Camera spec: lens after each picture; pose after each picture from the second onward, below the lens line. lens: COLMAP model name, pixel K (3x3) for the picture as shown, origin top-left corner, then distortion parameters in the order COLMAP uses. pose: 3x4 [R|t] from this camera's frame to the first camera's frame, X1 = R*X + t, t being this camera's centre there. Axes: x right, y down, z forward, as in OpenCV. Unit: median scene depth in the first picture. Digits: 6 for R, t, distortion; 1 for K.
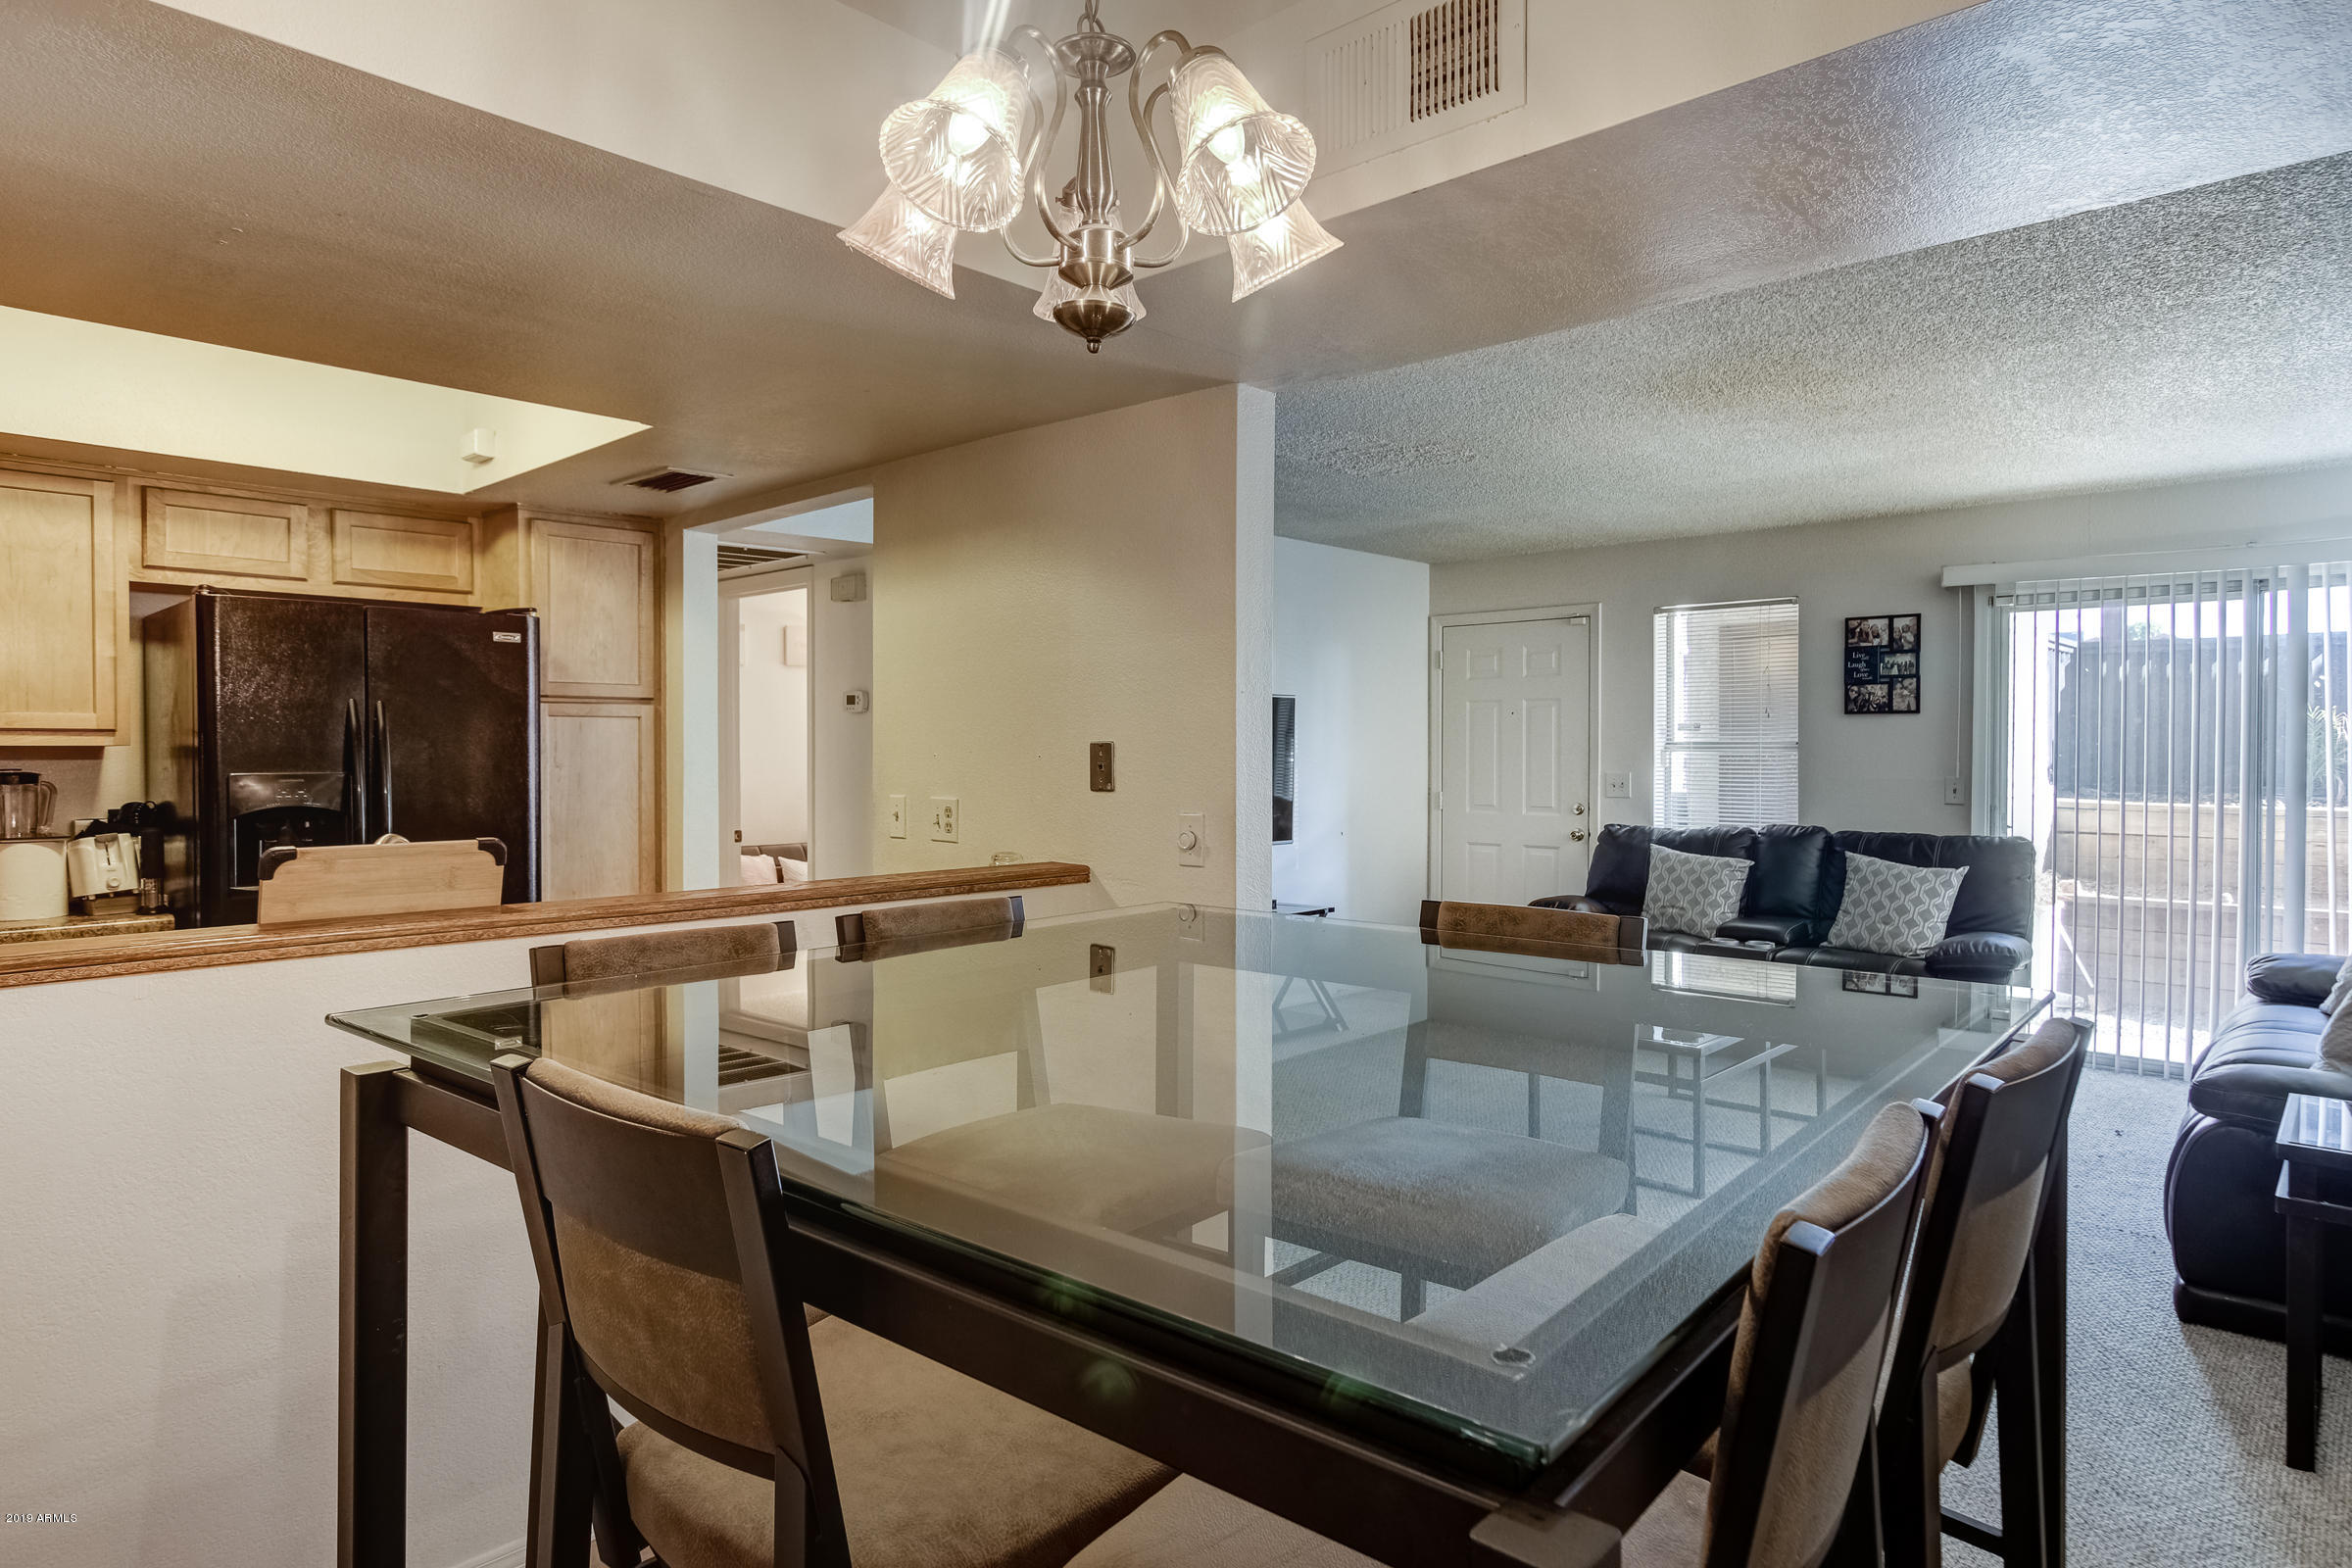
lens RADIAL K [[1350.5, 0, 1163.8], [0, 1350.5, 767.1], [0, 0, 1]] dist [0.003454, 0.000814]
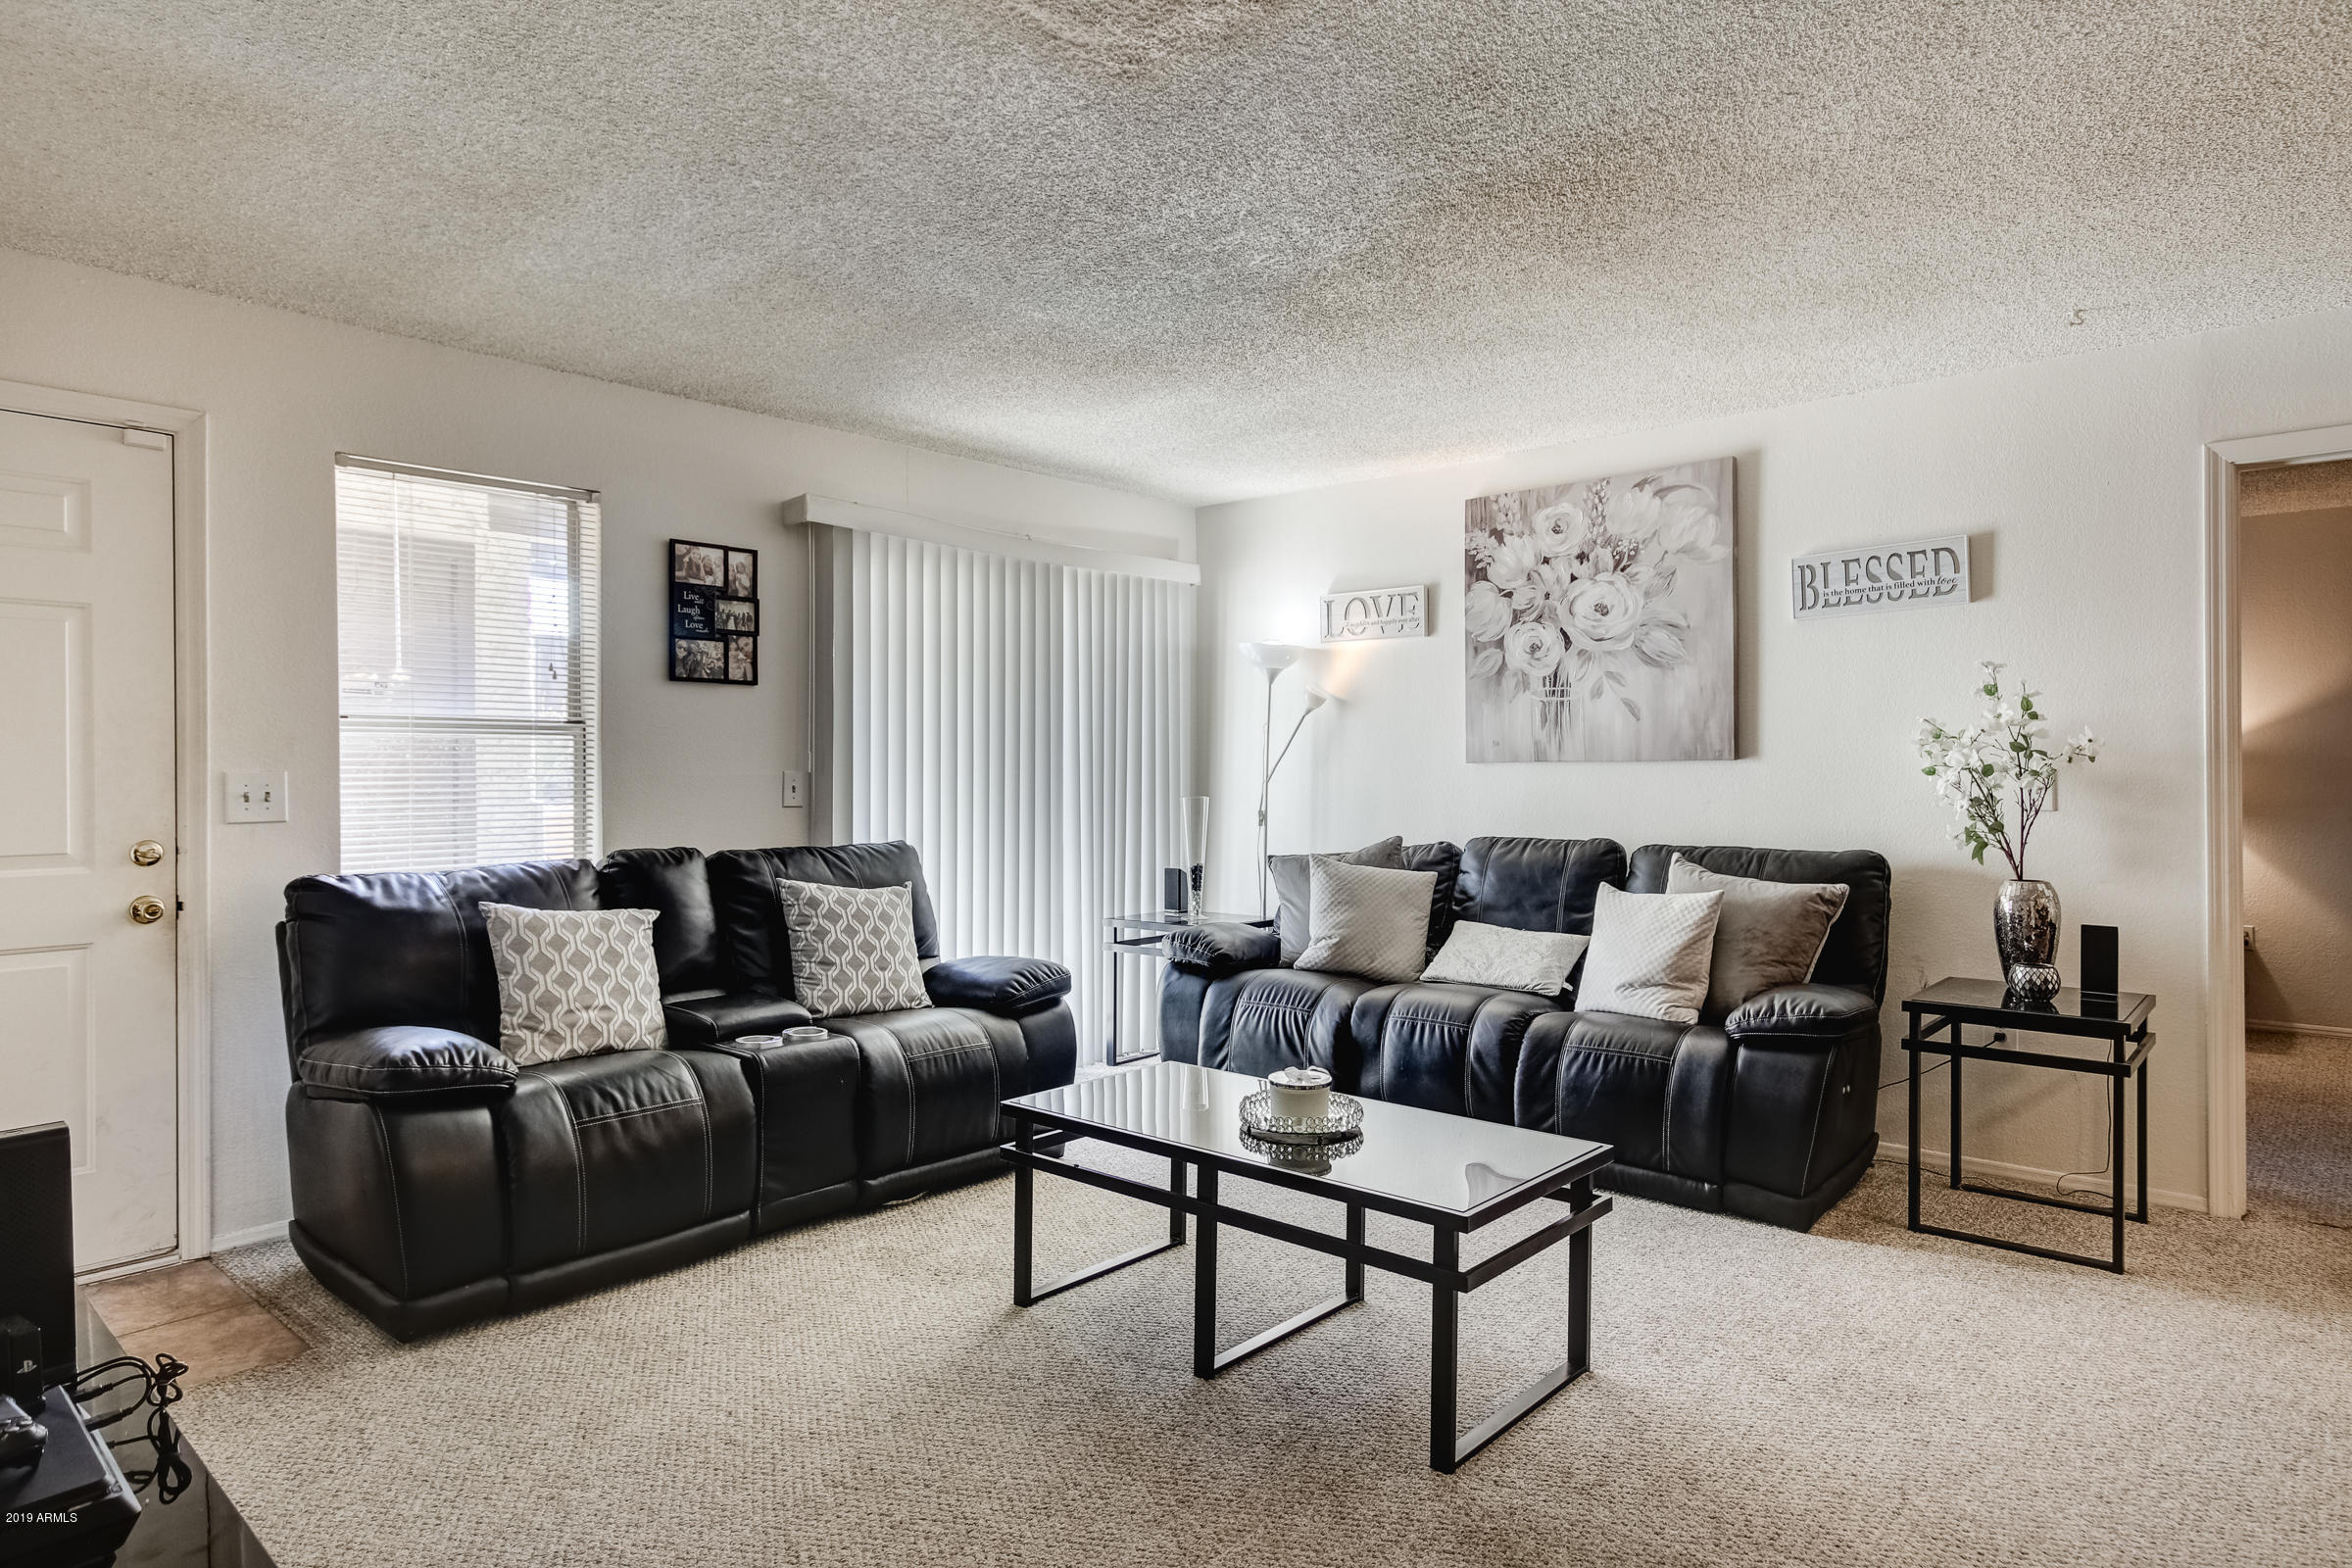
lens RADIAL K [[1350.5, 0, 1163.8], [0, 1350.5, 767.1], [0, 0, 1]] dist [0.003454, 0.000814]
pose [[-0.019181, 0.004233, 0.999807, -0.180992], [0.016302, 0.999859, -0.003920, 0.011120], [-0.999683, 0.016224, -0.019248, 0.785889]]
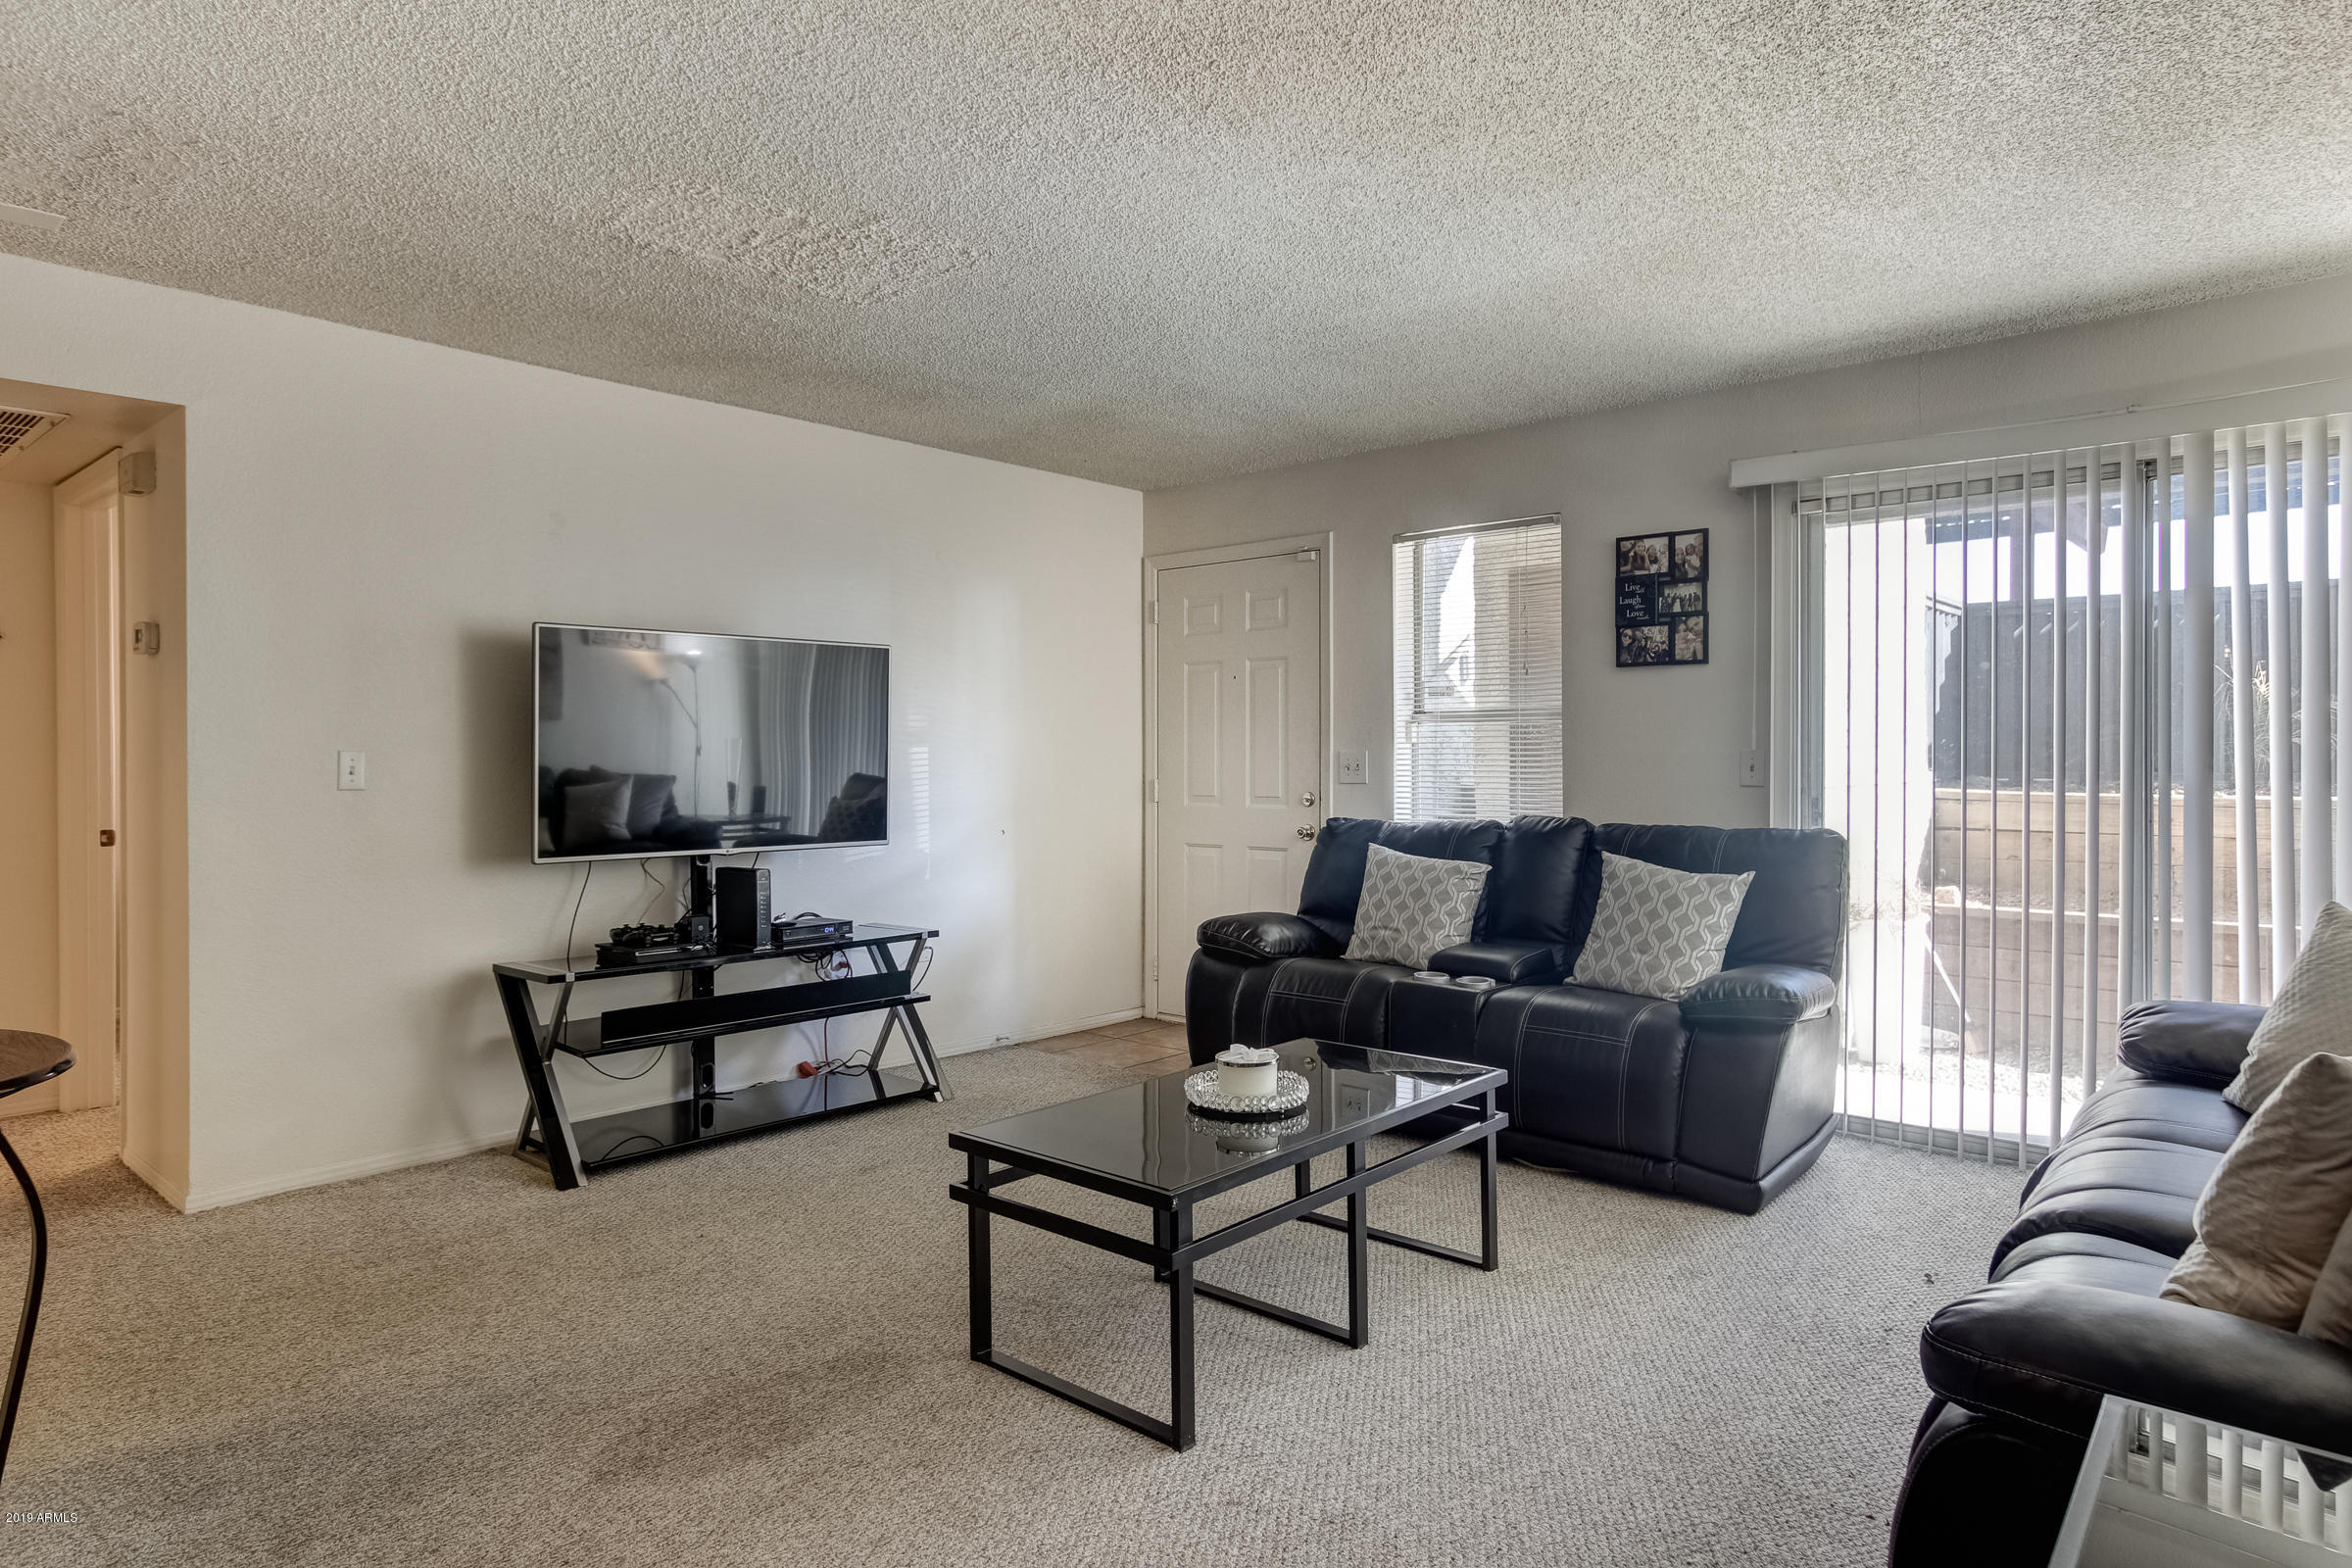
lens RADIAL K [[1357.3, 0, 1168.6], [0, 1357.3, 761.5], [0, 0, 1]] dist [0.001228, 0.001521]
pose [[0.999612, -0.003012, 0.027693, 0.242072], [0.003261, 0.999955, -0.008949, 0.019156], [-0.027665, 0.009036, 0.999576, 0.266220]]
